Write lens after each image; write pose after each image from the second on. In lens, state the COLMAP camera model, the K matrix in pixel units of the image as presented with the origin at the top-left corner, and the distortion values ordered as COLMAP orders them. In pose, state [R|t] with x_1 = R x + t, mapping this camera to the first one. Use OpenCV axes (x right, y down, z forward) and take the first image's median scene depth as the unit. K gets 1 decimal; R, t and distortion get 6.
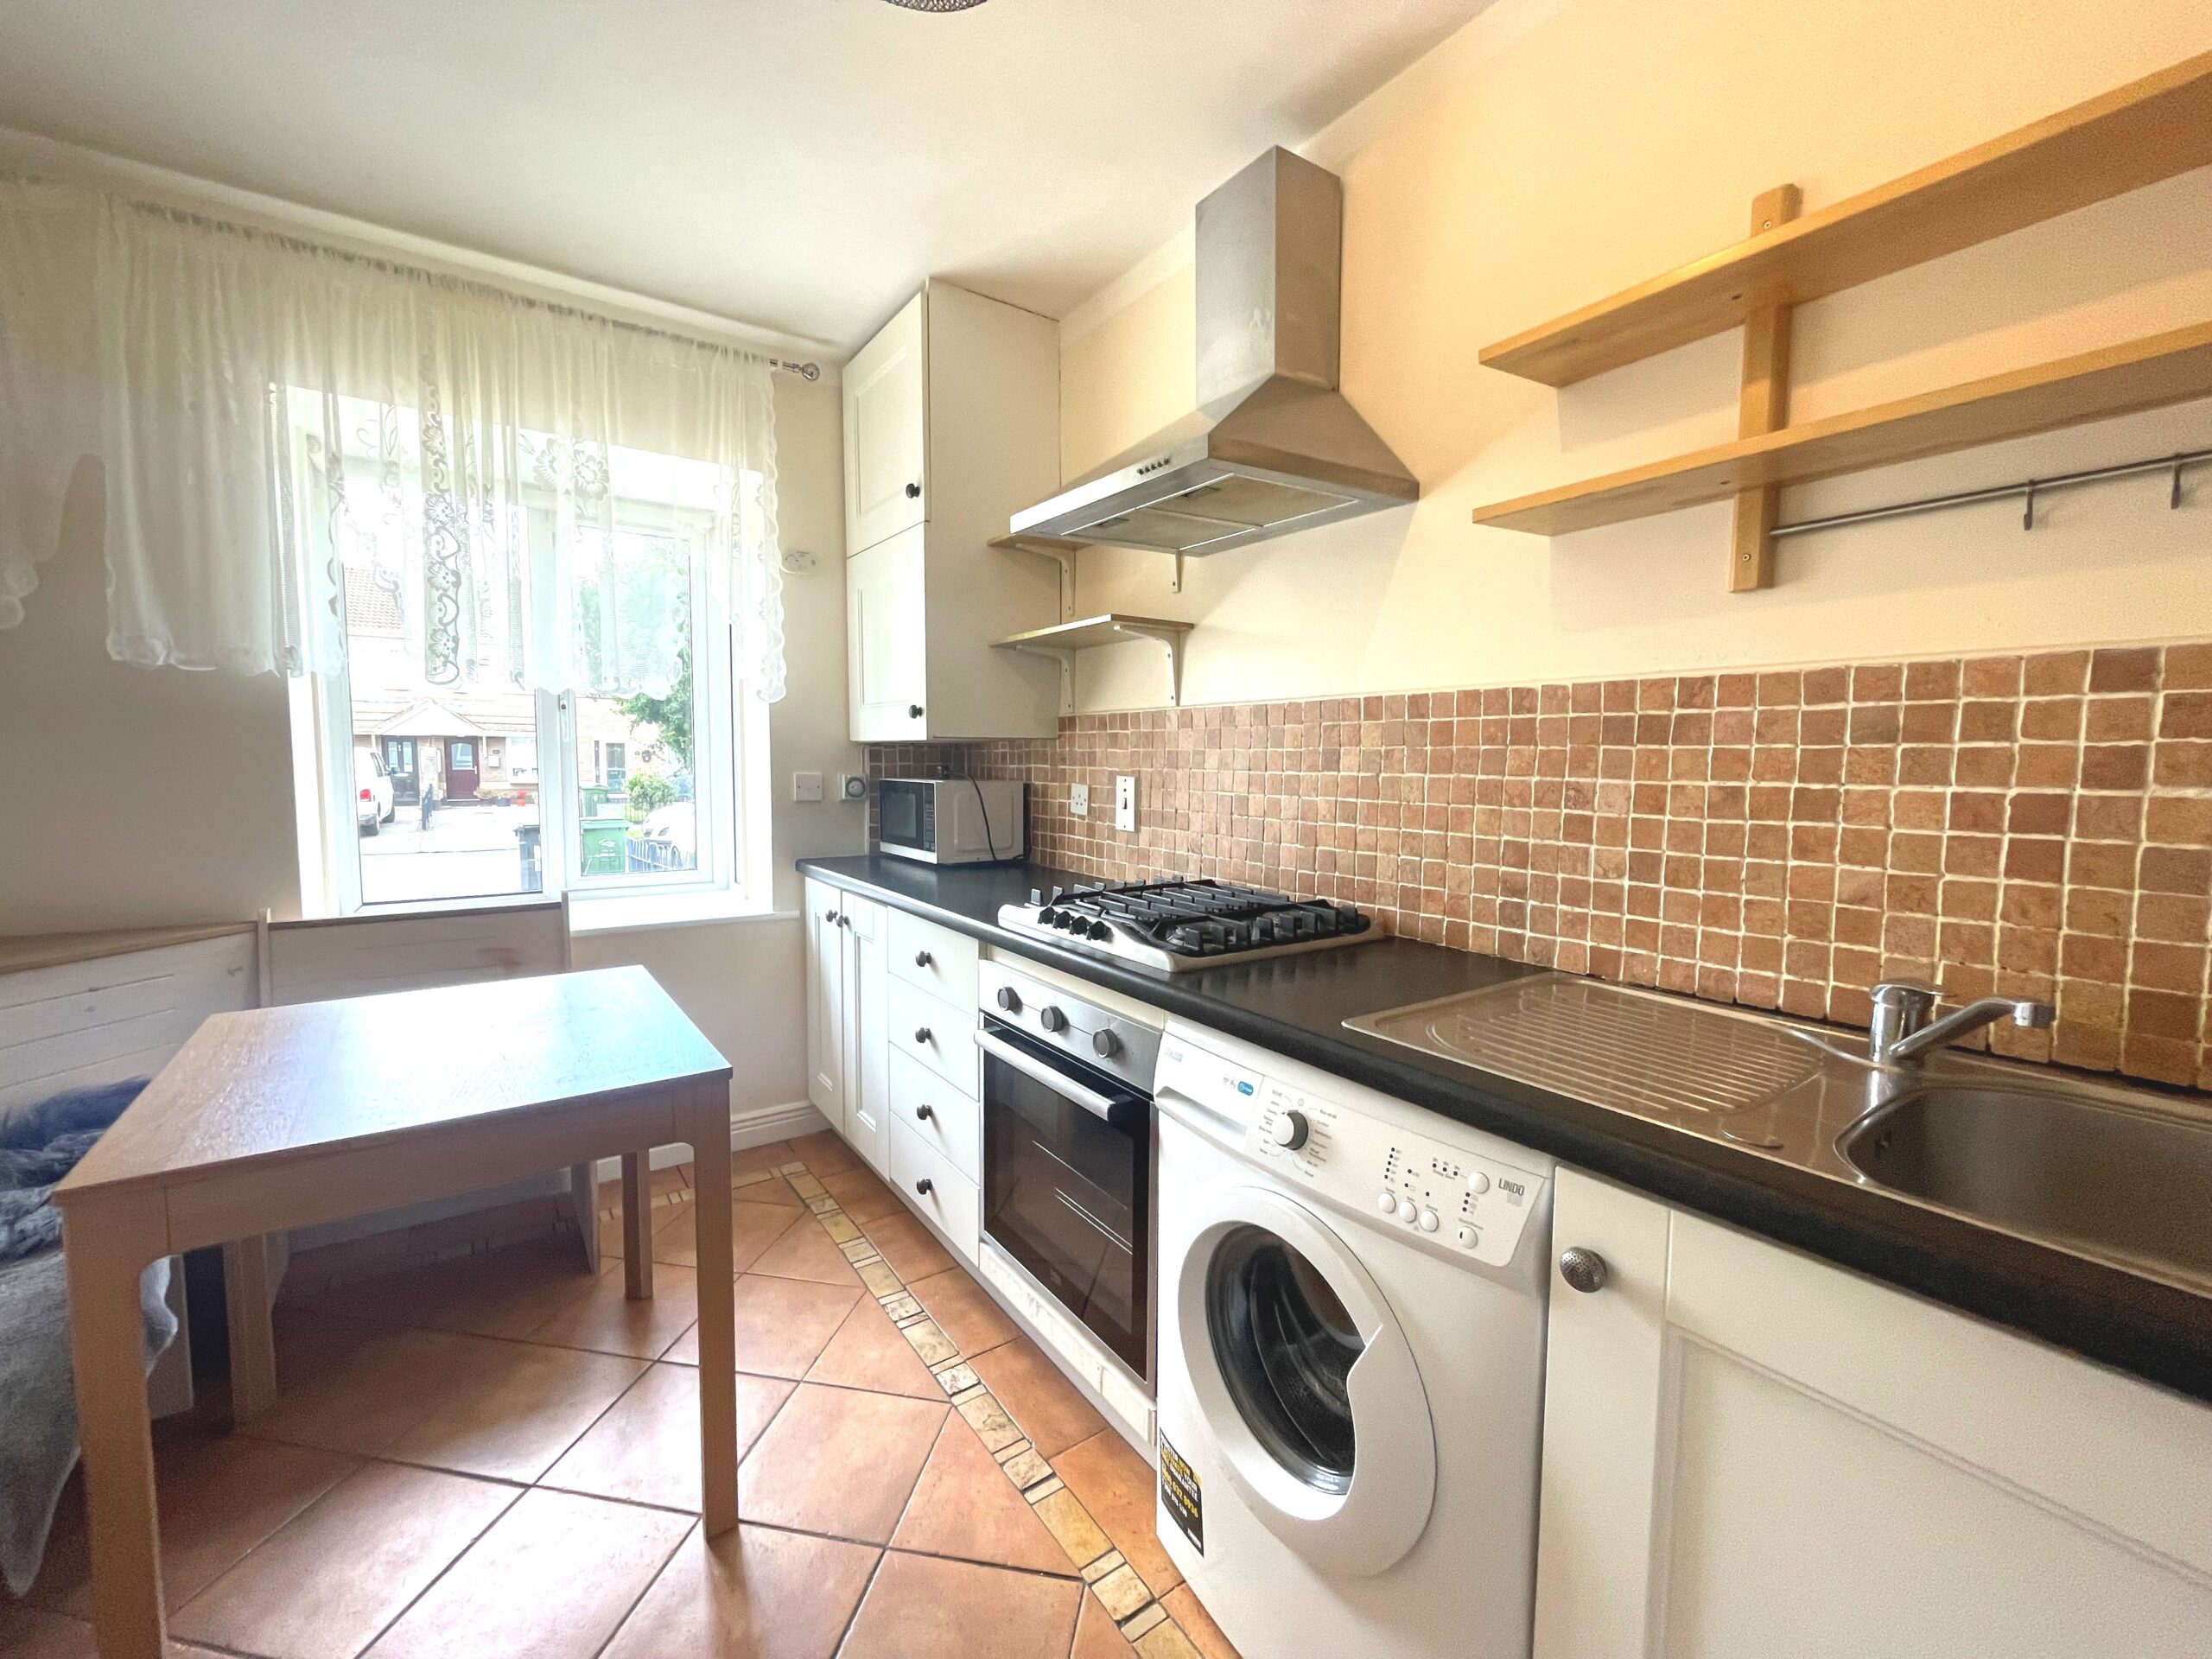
lens RADIAL K [[903.5, 0, 1109.7], [0, 903.5, 828.3], [0, 0, 1]] dist [0.001910, 0.000072]
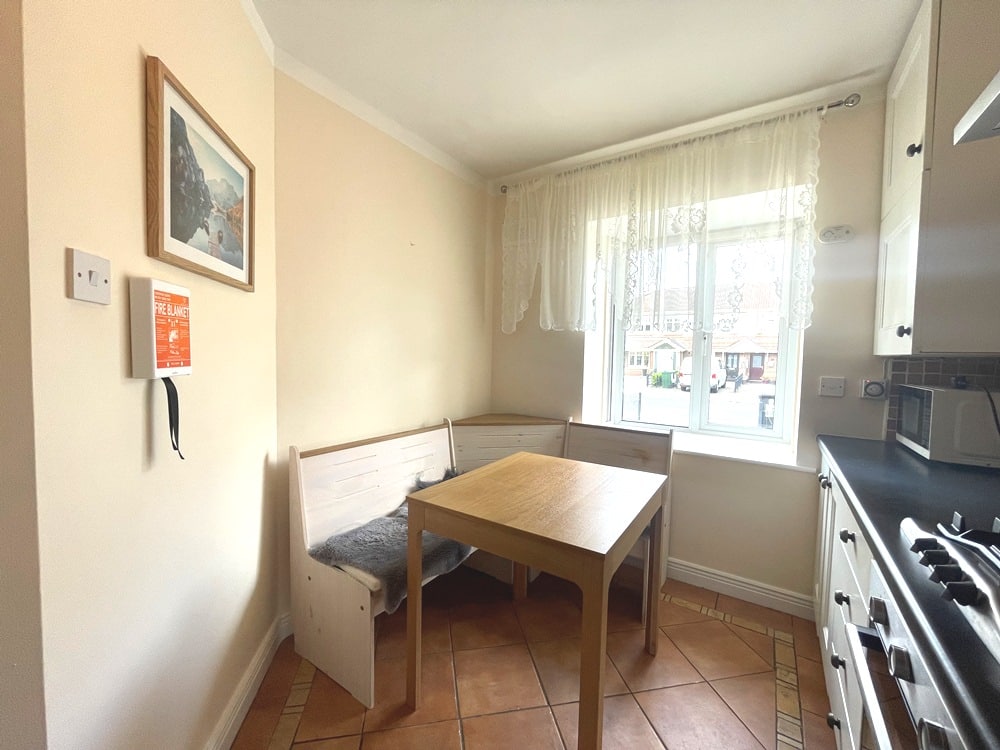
lens RADIAL K [[408.5, 0, 495.2], [0, 408.5, 375.0], [0, 0, 1]] dist [0.001910, 0.000072]
pose [[0.354128, 0.046884, -0.934021, 0.108095], [-0.090142, 0.995803, 0.015808, -0.030212], [0.930843, 0.078597, 0.356868, 0.298225]]
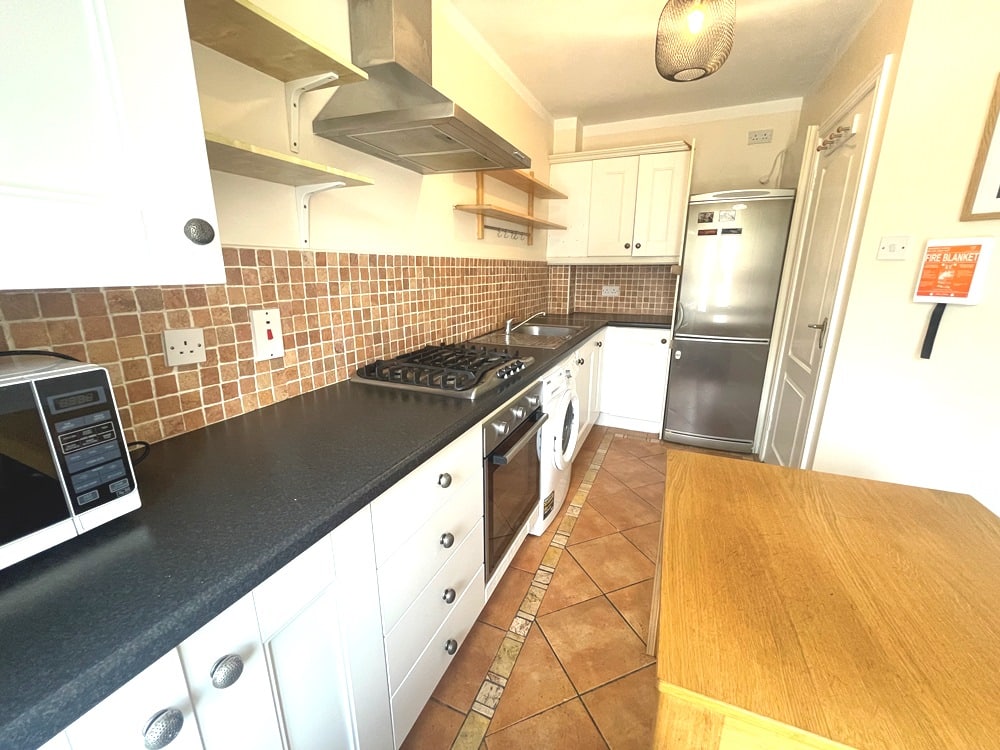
lens RADIAL K [[408.5, 0, 501.6], [0, 408.5, 373.7], [0, 0, 1]] dist [0.001910, 0.000072]
pose [[-0.520283, -0.223461, 0.824239, -0.540418], [0.060828, 0.953010, 0.296769, -0.109927], [-0.851825, 0.204541, -0.482242, 0.985128]]
